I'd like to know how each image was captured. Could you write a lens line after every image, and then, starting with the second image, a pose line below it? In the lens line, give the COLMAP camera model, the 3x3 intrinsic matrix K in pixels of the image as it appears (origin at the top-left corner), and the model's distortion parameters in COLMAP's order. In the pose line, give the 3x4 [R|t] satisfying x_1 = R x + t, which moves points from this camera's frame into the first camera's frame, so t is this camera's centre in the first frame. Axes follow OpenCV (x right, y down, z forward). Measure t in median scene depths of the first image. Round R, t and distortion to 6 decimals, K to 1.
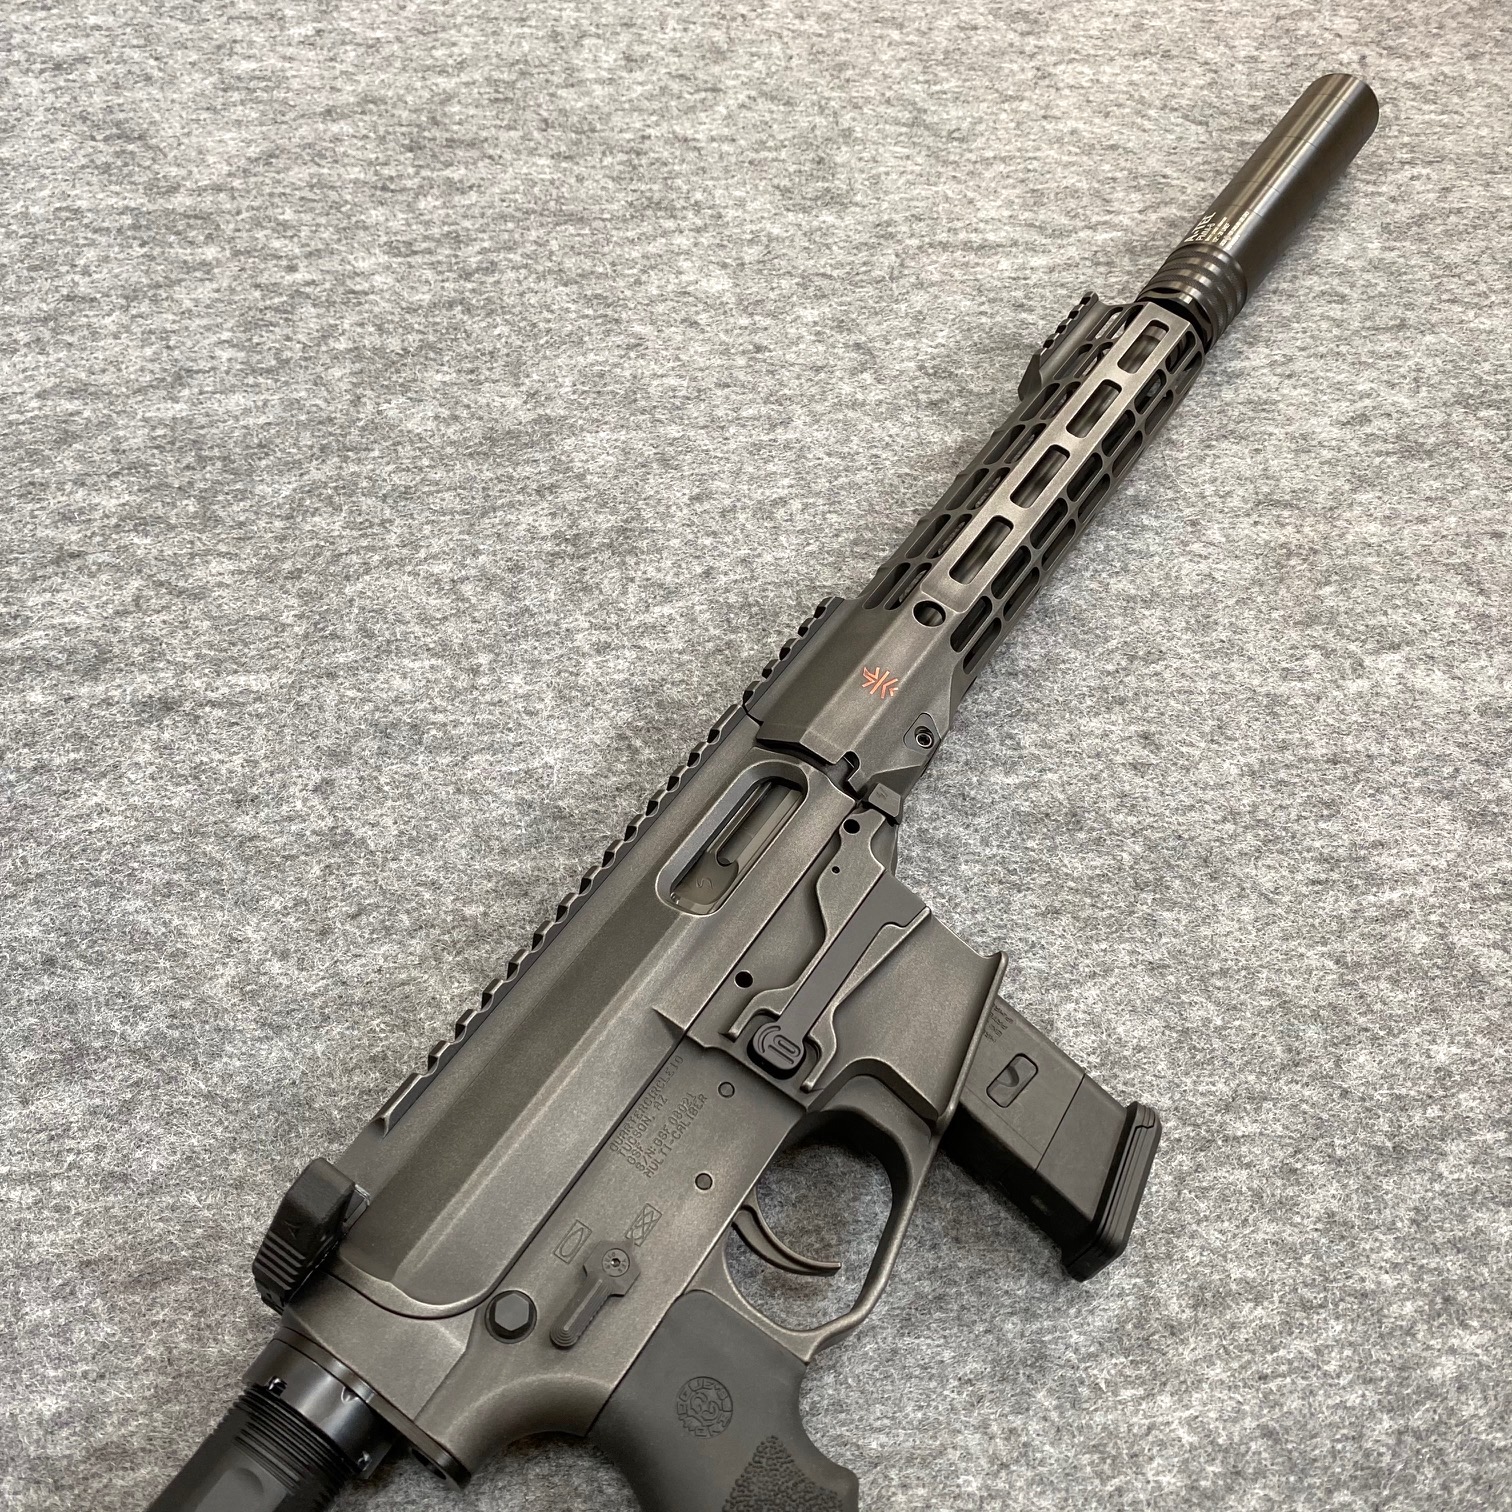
lens RADIAL K [[1530.8, 0, 761.0], [0, 1530.8, 764.5], [0, 0, 1]] dist [0.133751, -0.387162]
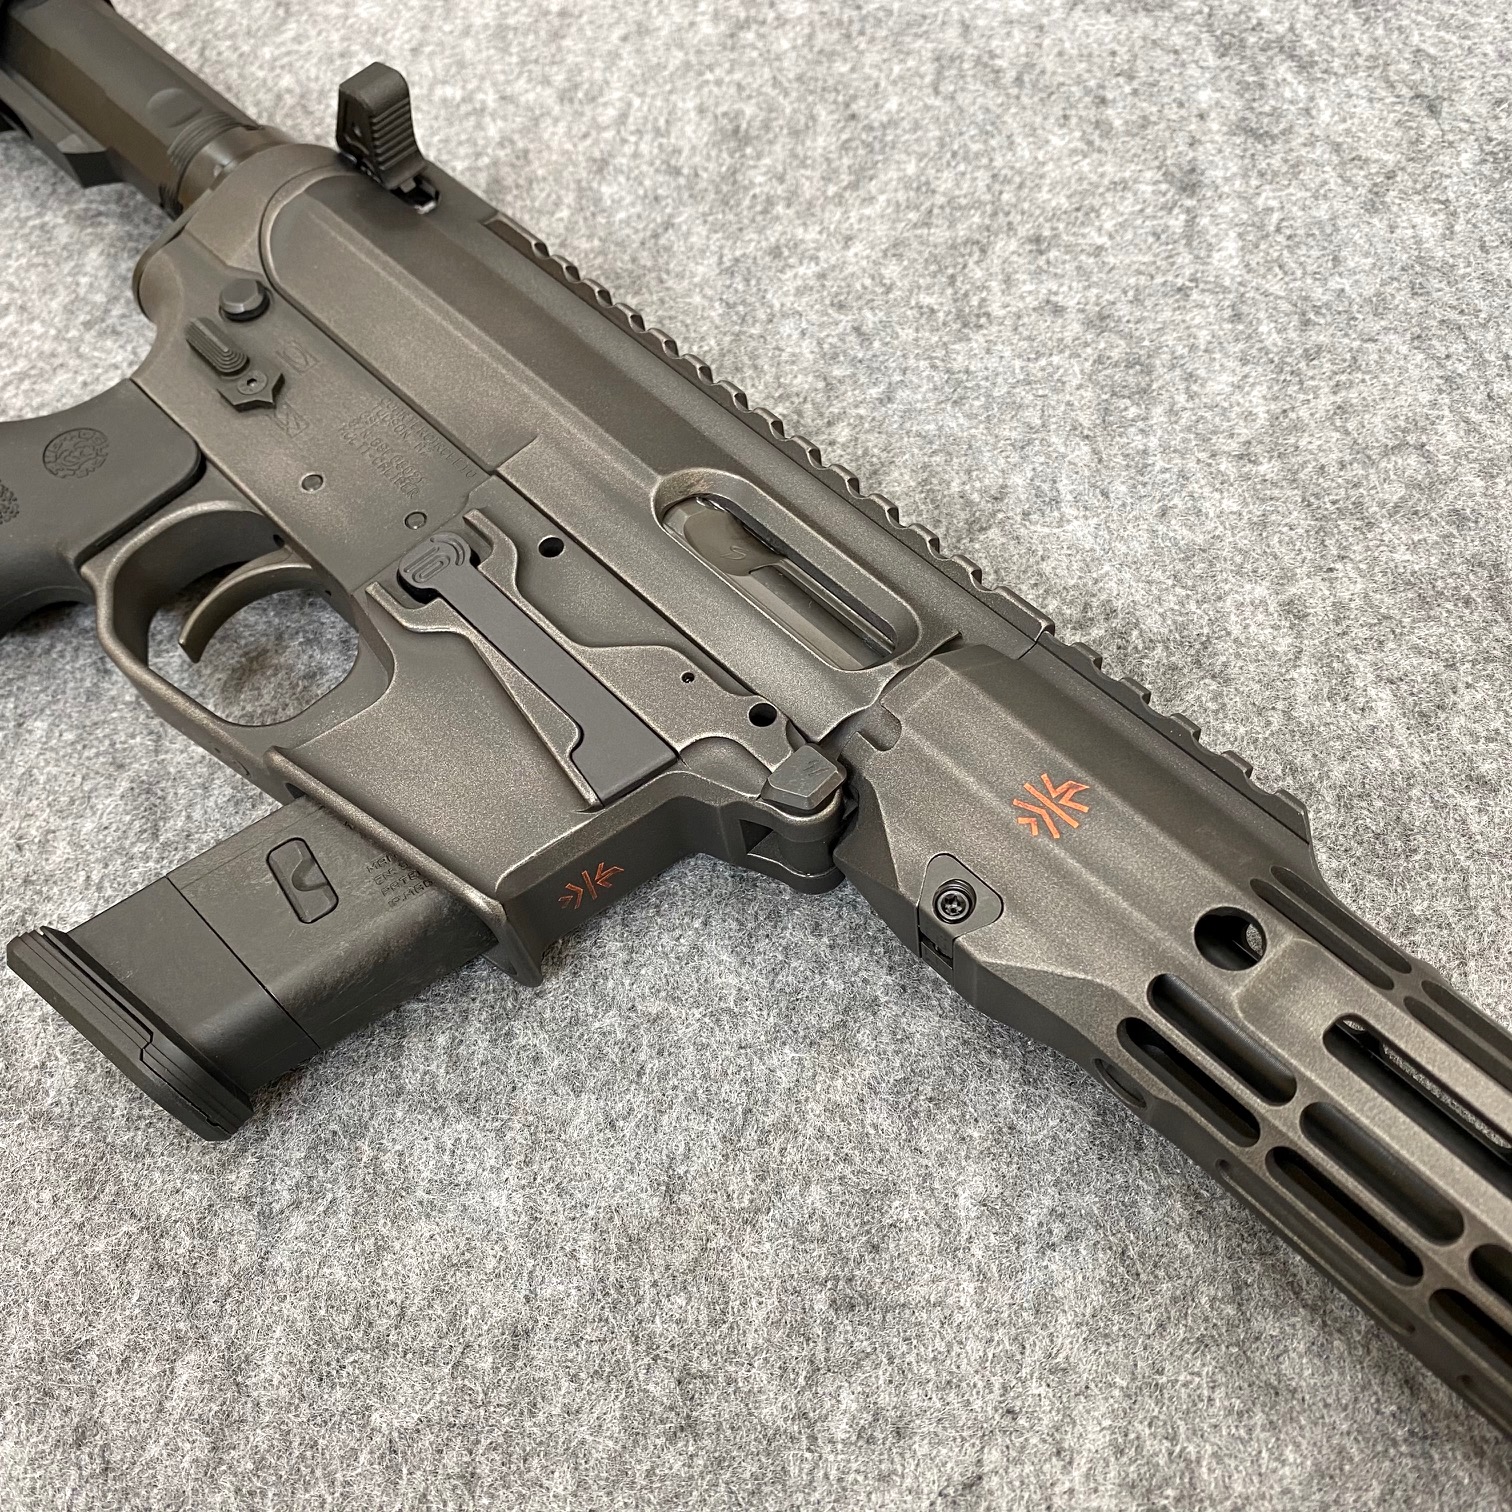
lens RADIAL K [[1586.0, 0, 753.9], [0, 1586.0, 752.0], [0, 0, 1]] dist [-0.012939, 0.009301]
pose [[-0.251848, 0.750172, -0.611404, 0.357661], [-0.783753, 0.212511, 0.583585, -0.249173], [0.567719, 0.626164, 0.534429, 0.546560]]
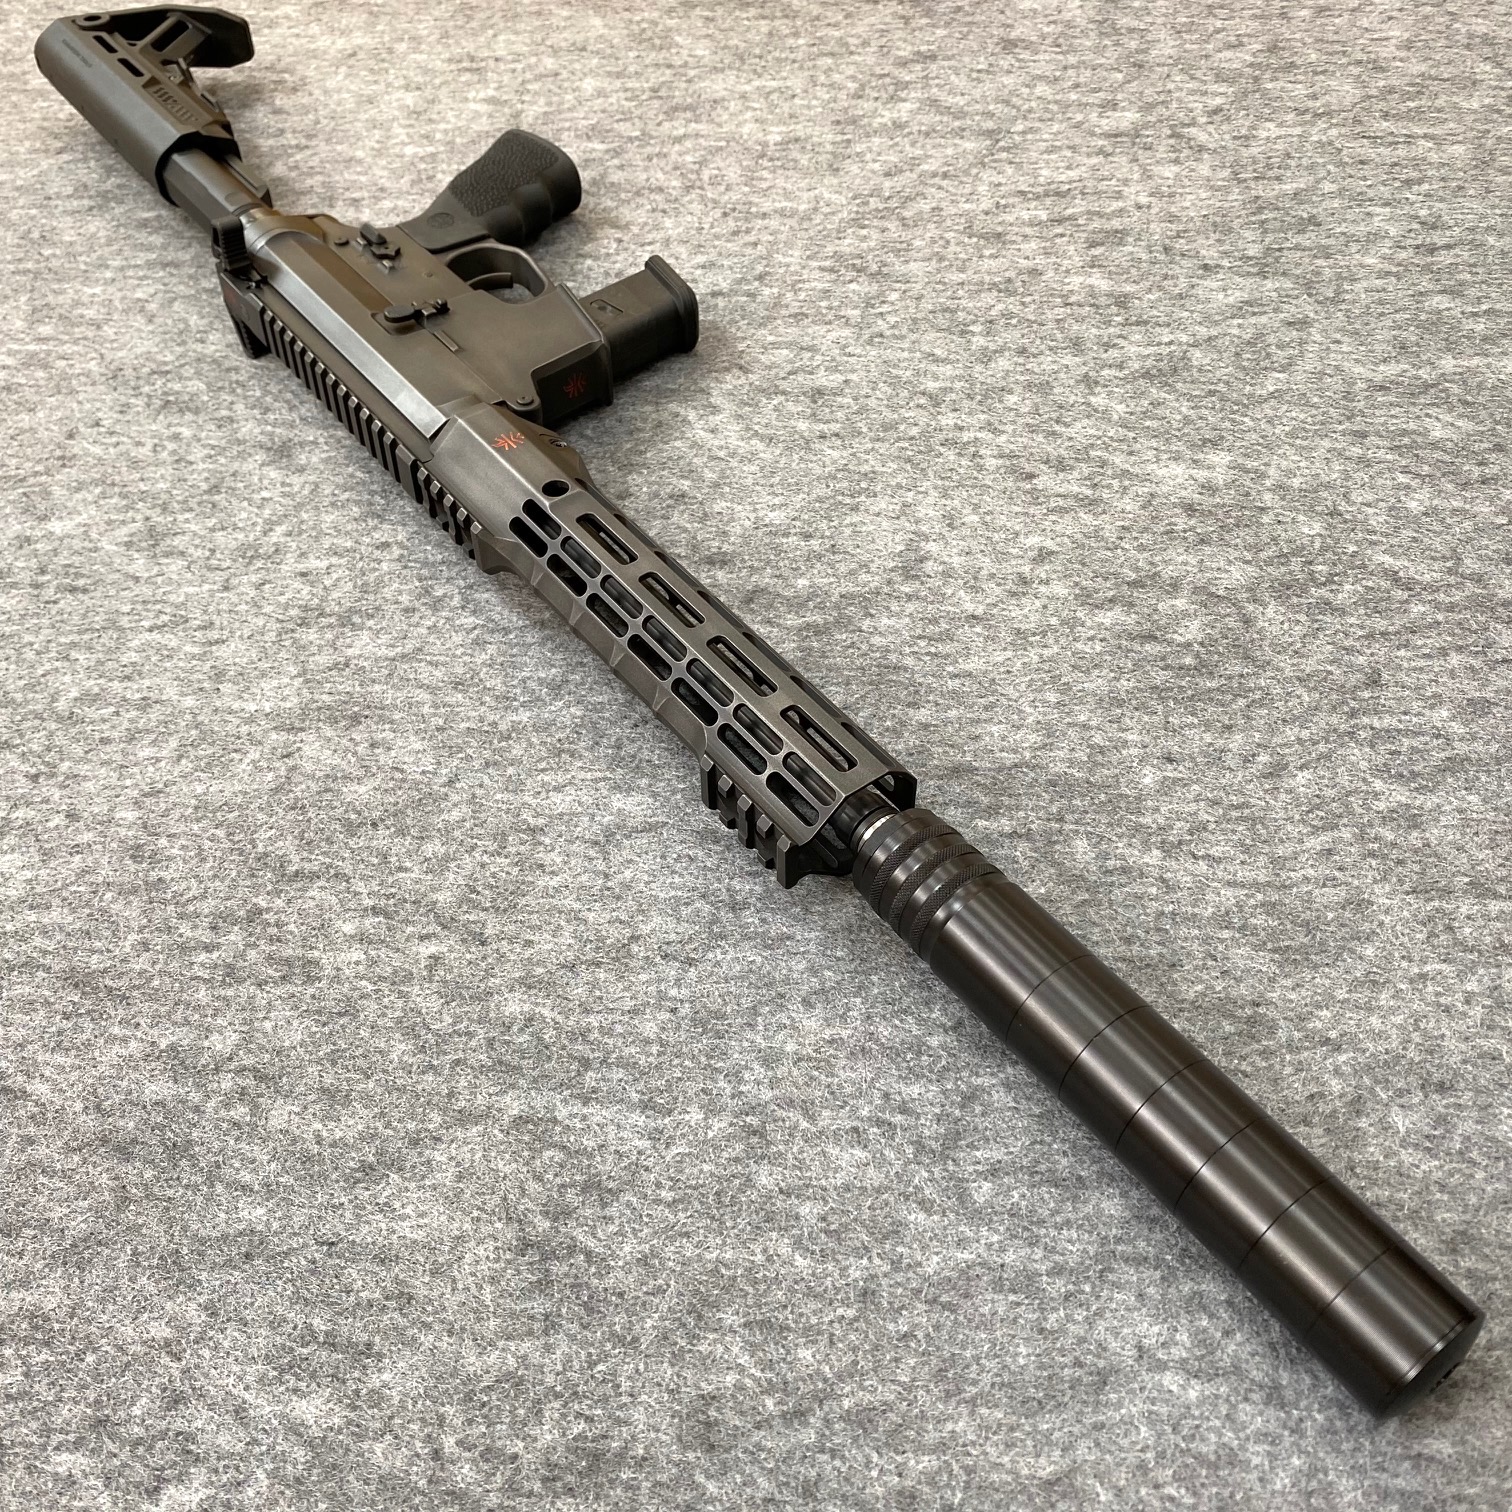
lens RADIAL K [[1550.4, 0, 755.2], [0, 1550.4, 756.1], [0, 0, 1]] dist [0.147941, -0.433997]
pose [[-0.921807, -0.307968, 0.235430, -0.687936], [0.307494, -0.211086, 0.927842, -1.122920], [-0.236050, 0.927684, 0.289278, 0.684315]]
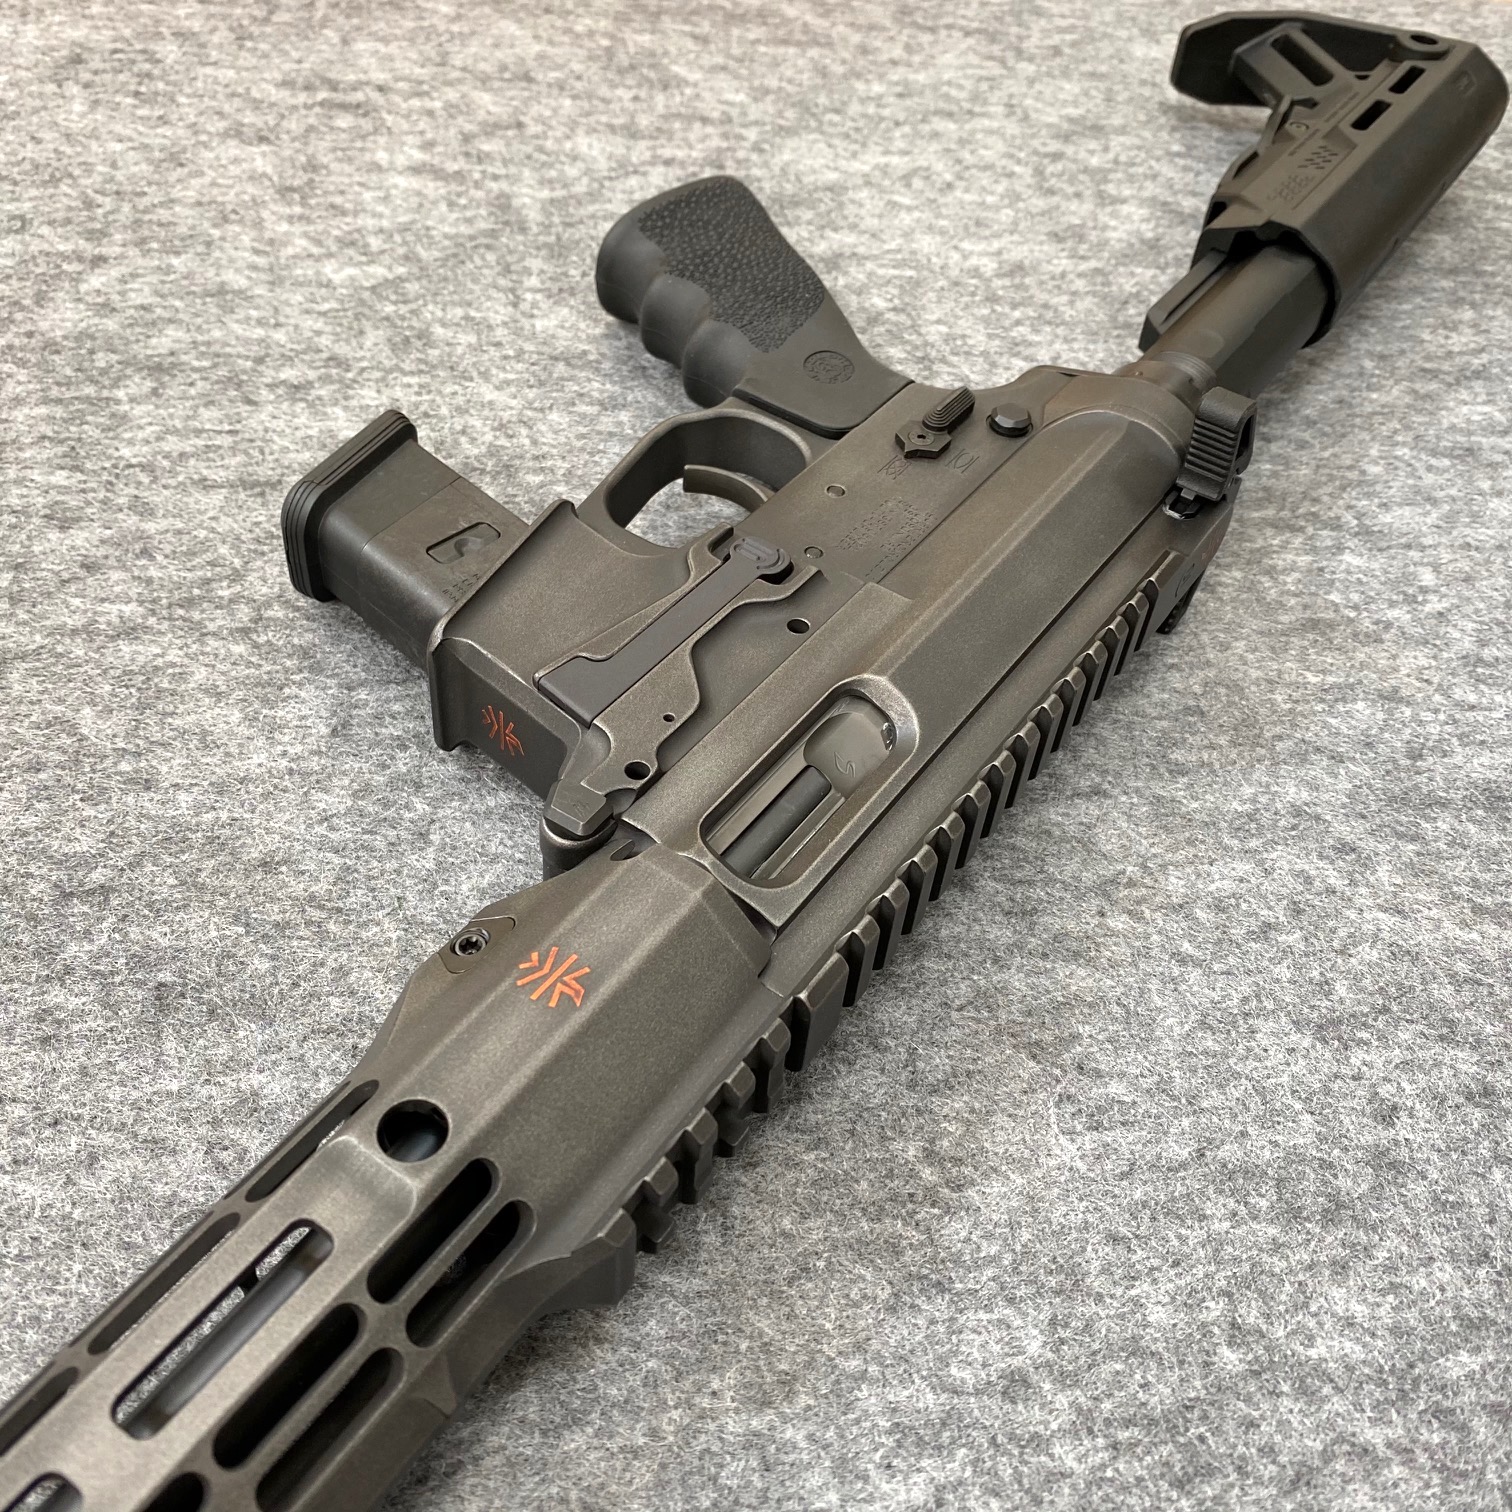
lens RADIAL K [[1563.4, 0, 757.4], [0, 1563.4, 760.8], [0, 0, 1]] dist [0.084258, -0.247968]
pose [[-0.966086, -0.193535, -0.170944, 0.099596], [-0.123093, -0.236784, 0.963733, -0.484355], [-0.226993, 0.952091, 0.204931, 0.681832]]
